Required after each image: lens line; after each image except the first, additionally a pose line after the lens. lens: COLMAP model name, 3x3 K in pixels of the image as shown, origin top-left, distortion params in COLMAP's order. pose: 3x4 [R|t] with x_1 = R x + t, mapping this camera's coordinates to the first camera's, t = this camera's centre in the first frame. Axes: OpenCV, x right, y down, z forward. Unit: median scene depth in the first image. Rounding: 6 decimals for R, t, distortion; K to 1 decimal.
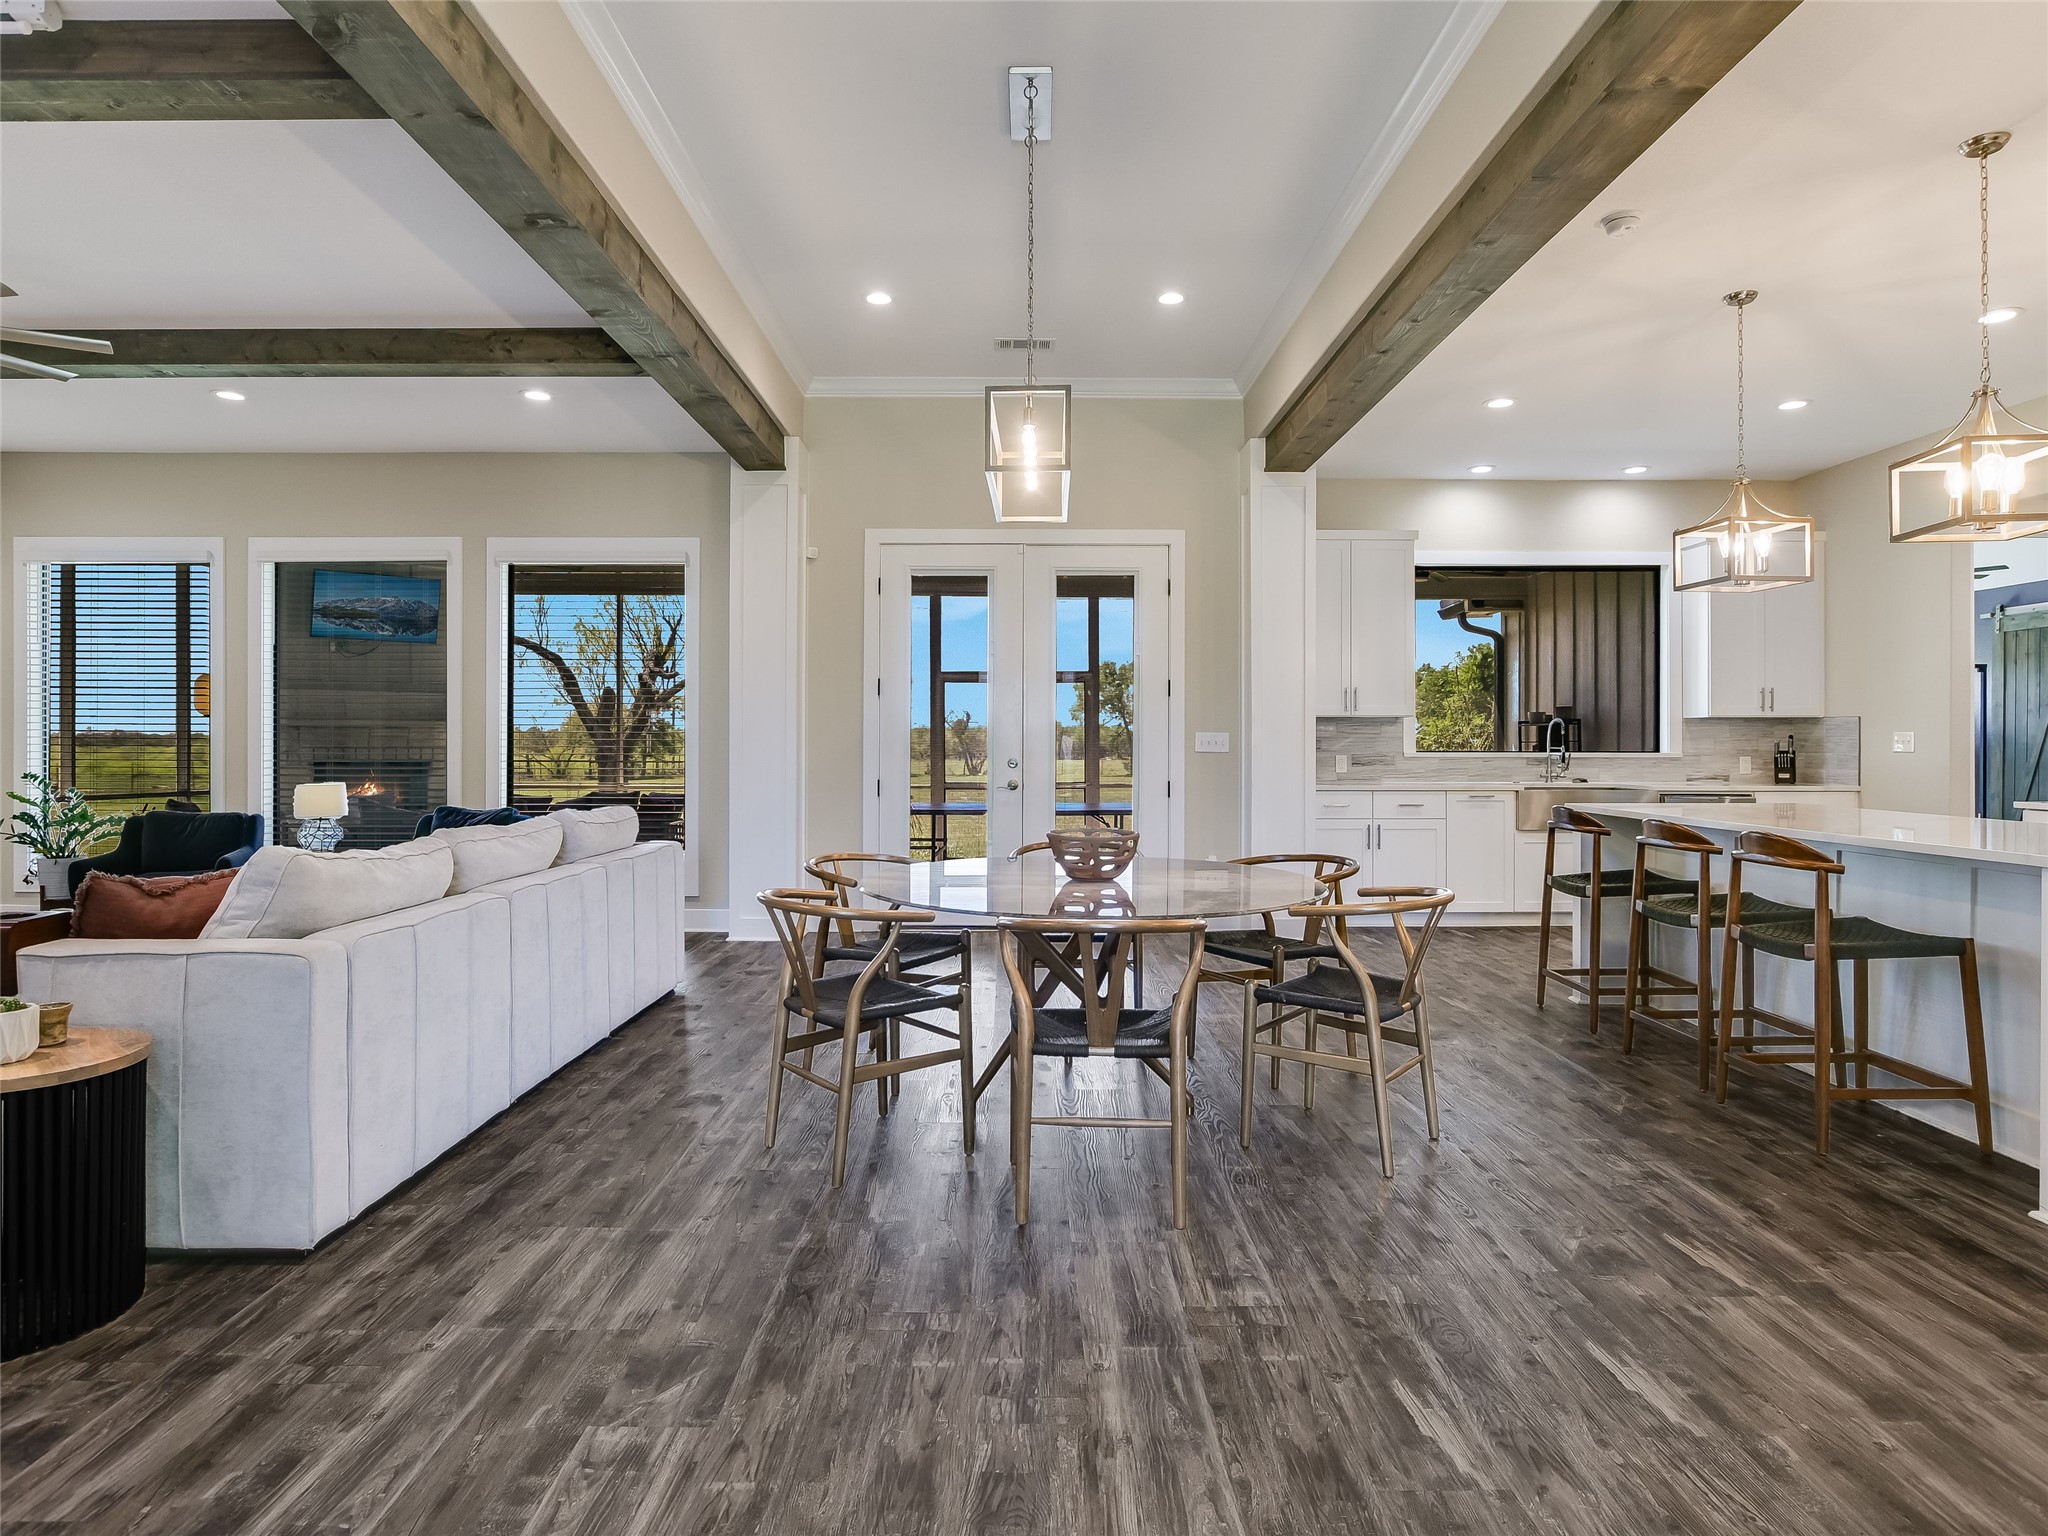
lens RADIAL K [[1140.8, 0, 1011.8], [0, 1140.8, 747.0], [0, 0, 1]] dist [-0.016576, -0.000272]
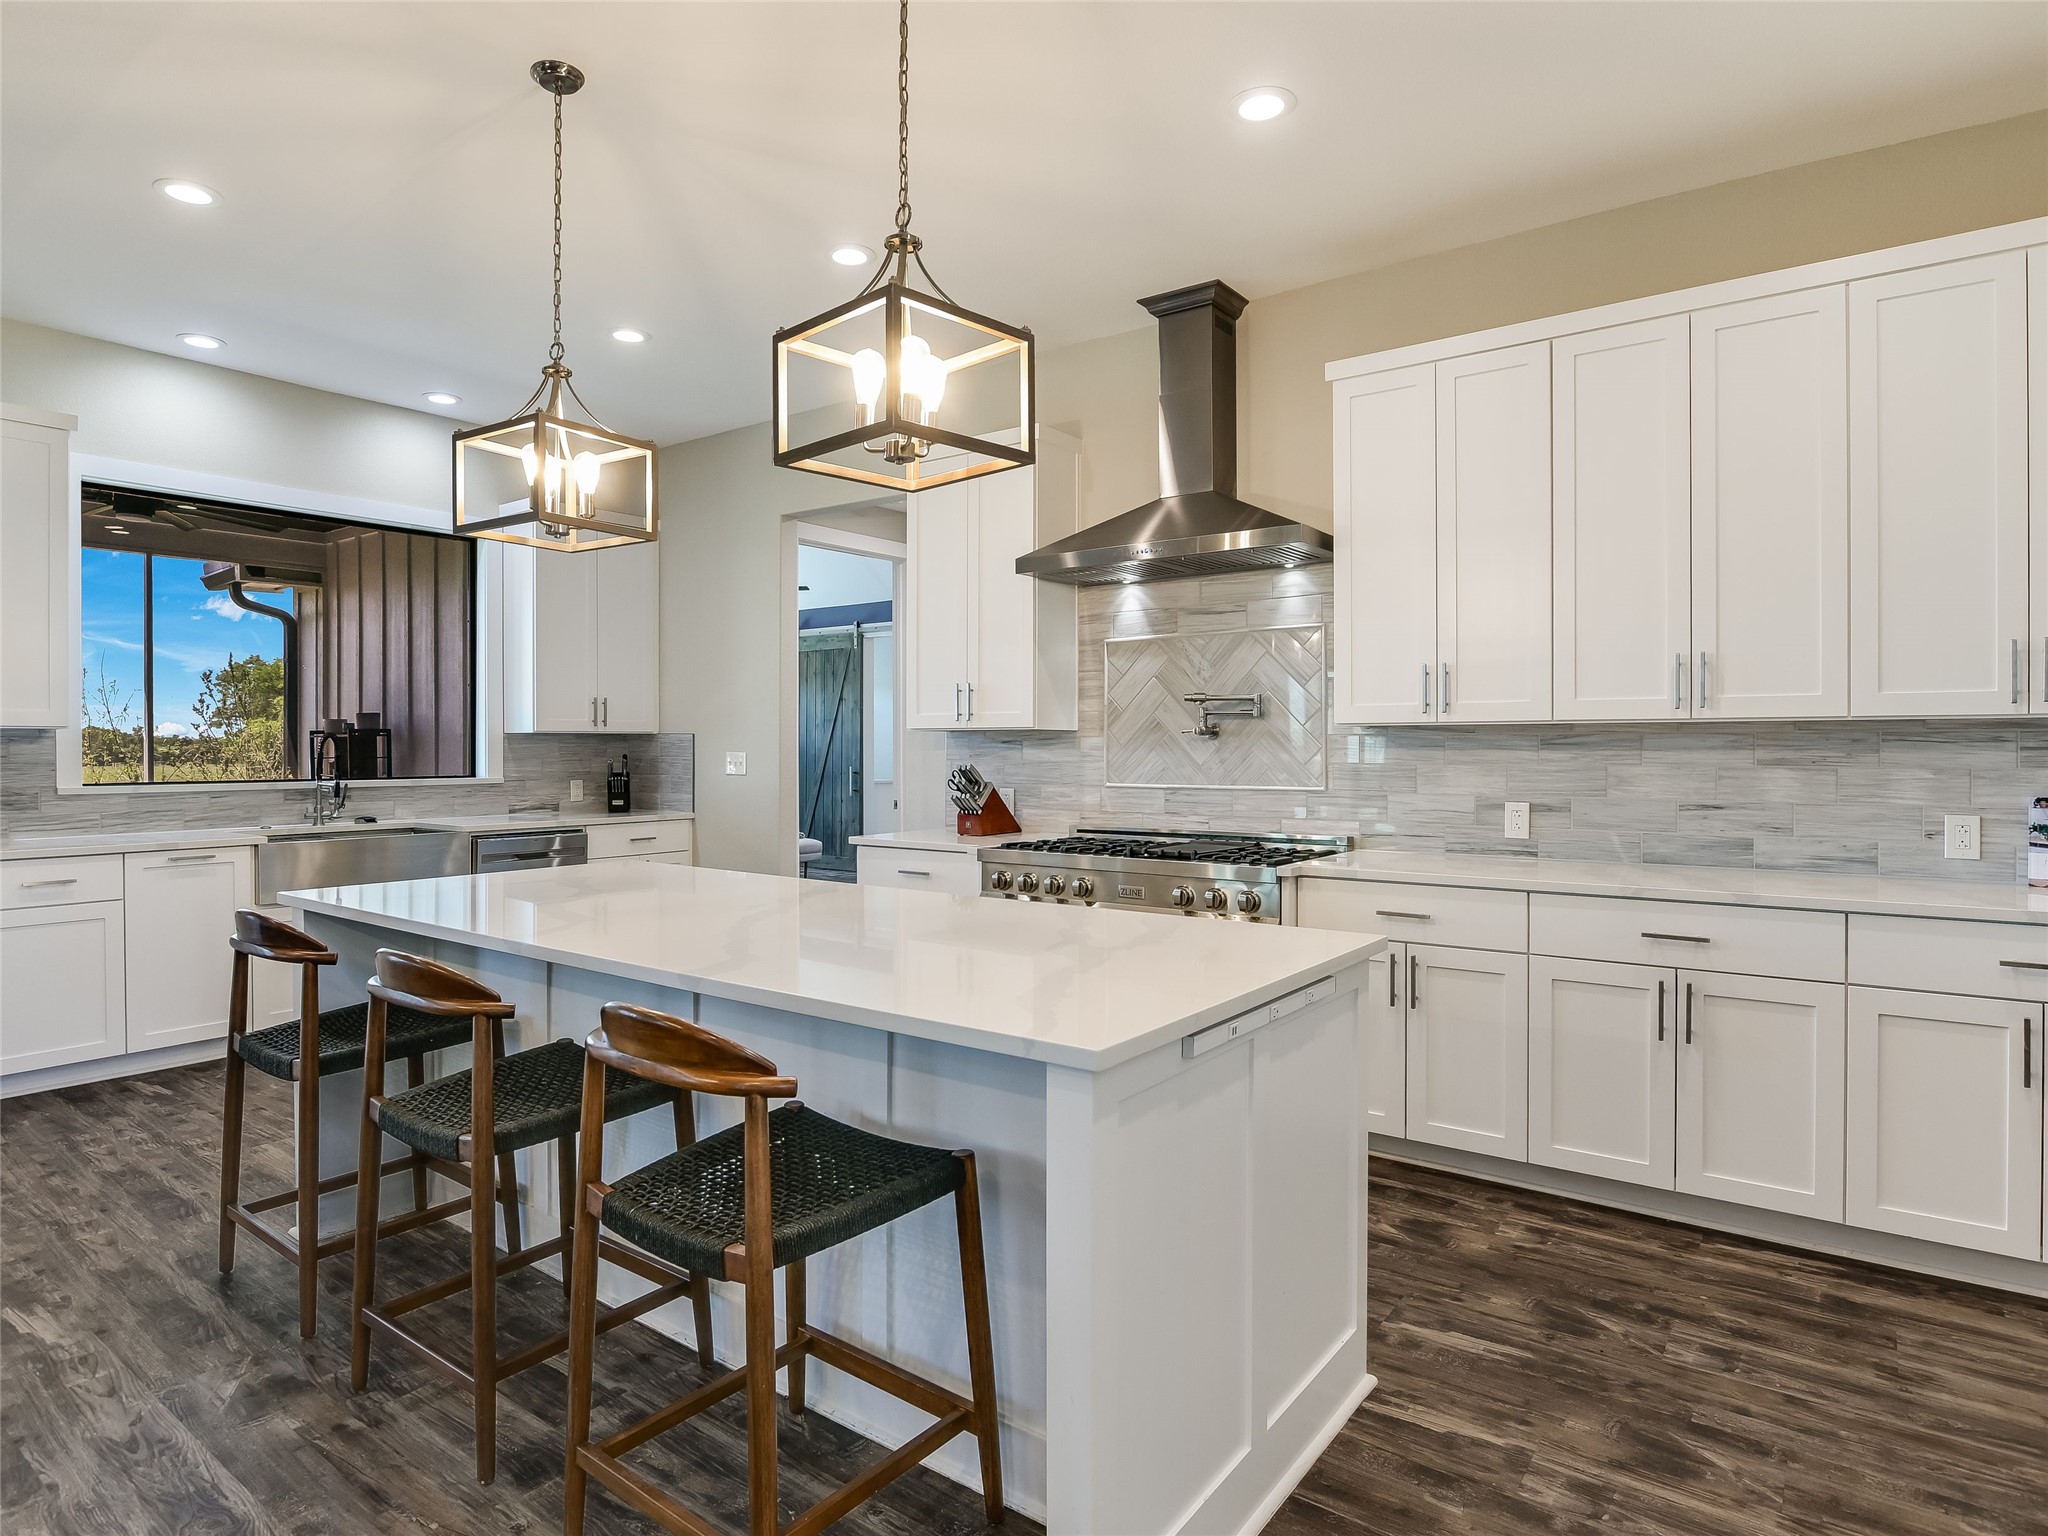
lens RADIAL K [[1140.8, 0, 1011.8], [0, 1140.8, 747.0], [0, 0, 1]] dist [-0.016576, -0.000272]
pose [[0.596729, -0.002058, 0.802440, 0.176371], [0.003716, 0.999993, -0.000198, -0.015007], [-0.802434, 0.003100, 0.596732, 0.257854]]
